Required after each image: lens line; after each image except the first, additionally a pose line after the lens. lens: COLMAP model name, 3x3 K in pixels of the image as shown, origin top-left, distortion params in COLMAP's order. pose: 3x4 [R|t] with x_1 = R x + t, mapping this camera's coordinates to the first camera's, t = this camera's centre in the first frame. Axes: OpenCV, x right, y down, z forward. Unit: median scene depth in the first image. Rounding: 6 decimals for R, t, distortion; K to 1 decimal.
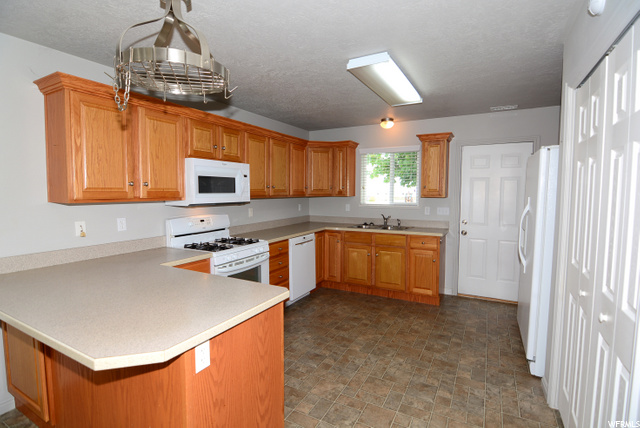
lens RADIAL K [[320.4, 0, 319.4], [0, 320.4, 212.4], [0, 0, 1]] dist [0.000558, -0.014584]
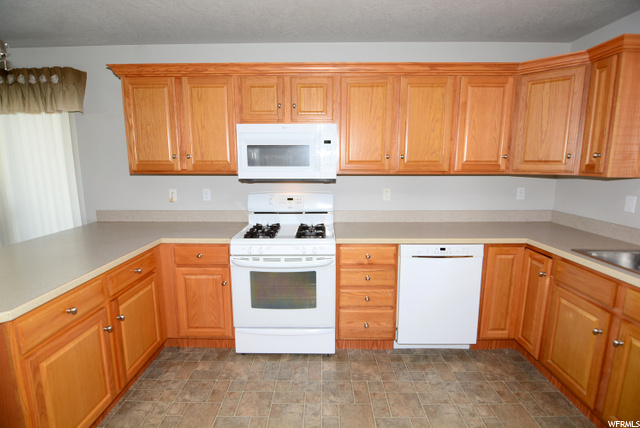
lens RADIAL K [[309.4, 0, 316.9], [0, 309.4, 212.5], [0, 0, 1]] dist [-0.012483, -0.000838]
pose [[0.459146, 0.140007, -0.877259, 0.370412], [-0.060289, 0.990137, 0.126467, -0.044665], [0.886312, -0.005178, 0.463059, 0.663109]]
